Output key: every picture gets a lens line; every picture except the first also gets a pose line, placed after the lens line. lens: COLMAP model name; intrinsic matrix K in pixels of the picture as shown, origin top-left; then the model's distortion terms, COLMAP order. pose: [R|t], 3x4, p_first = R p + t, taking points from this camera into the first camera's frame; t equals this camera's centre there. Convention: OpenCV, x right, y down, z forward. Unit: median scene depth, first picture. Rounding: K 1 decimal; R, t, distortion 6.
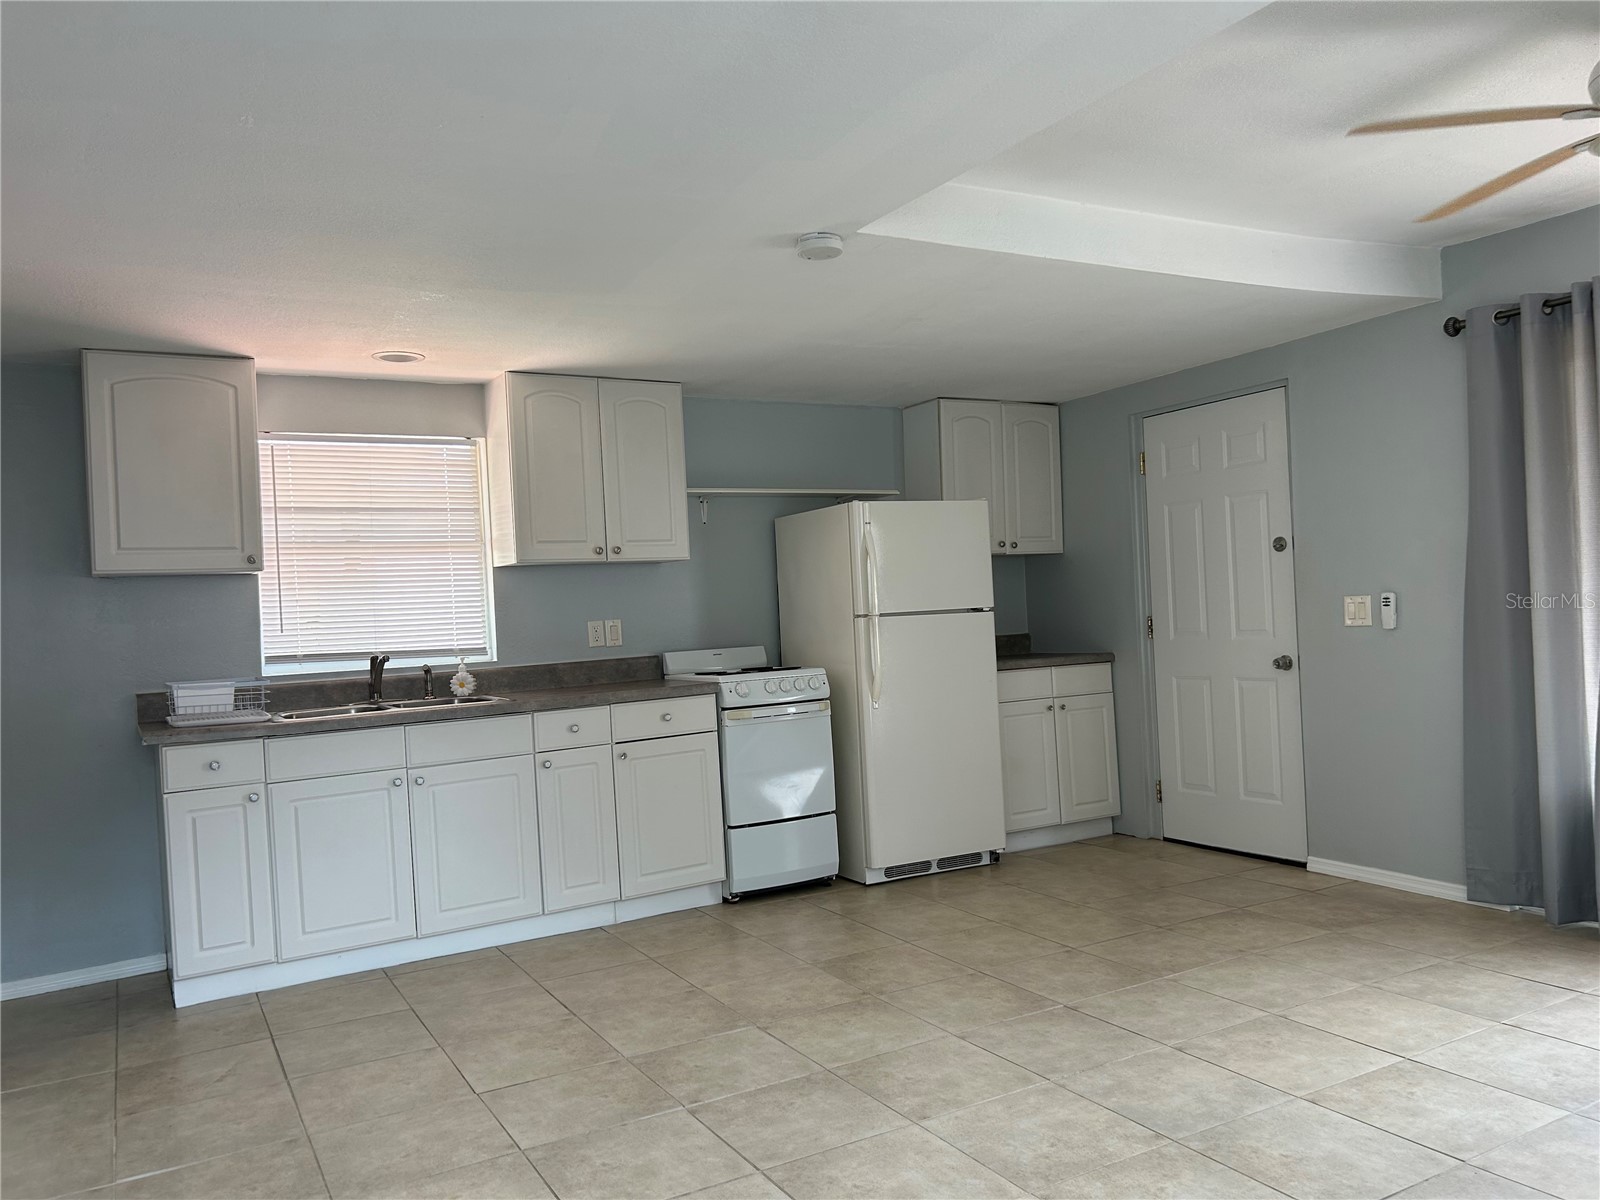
lens RADIAL K [[1211.1, 0, 801.6], [0, 1211.1, 610.2], [0, 0, 1]] dist [0.062230, -0.059871]
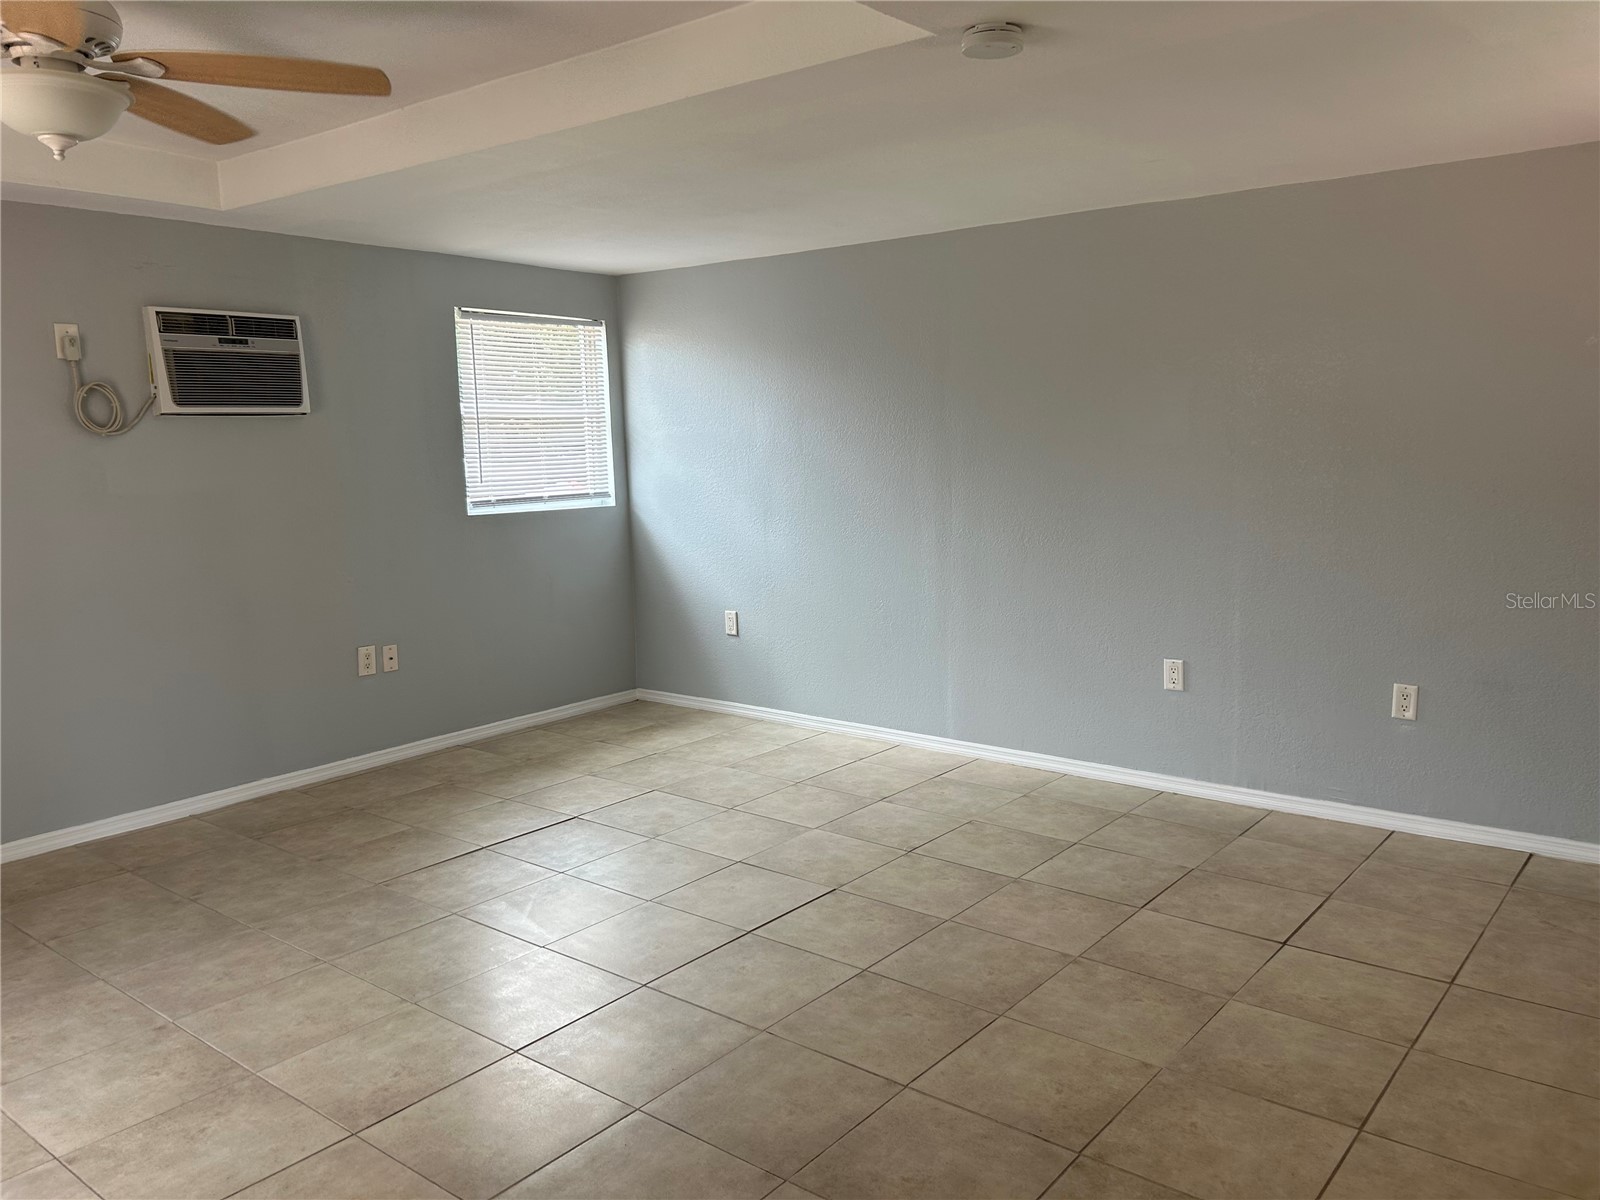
lens RADIAL K [[1211.1, 0, 813.0], [0, 1211.1, 603.5], [0, 0, 1]] dist [0.062230, -0.059871]
pose [[-0.924190, 0.120525, -0.362417, 0.333523], [0.064870, 0.984651, 0.162031, -0.065513], [0.376384, 0.126238, -0.917823, 1.303475]]
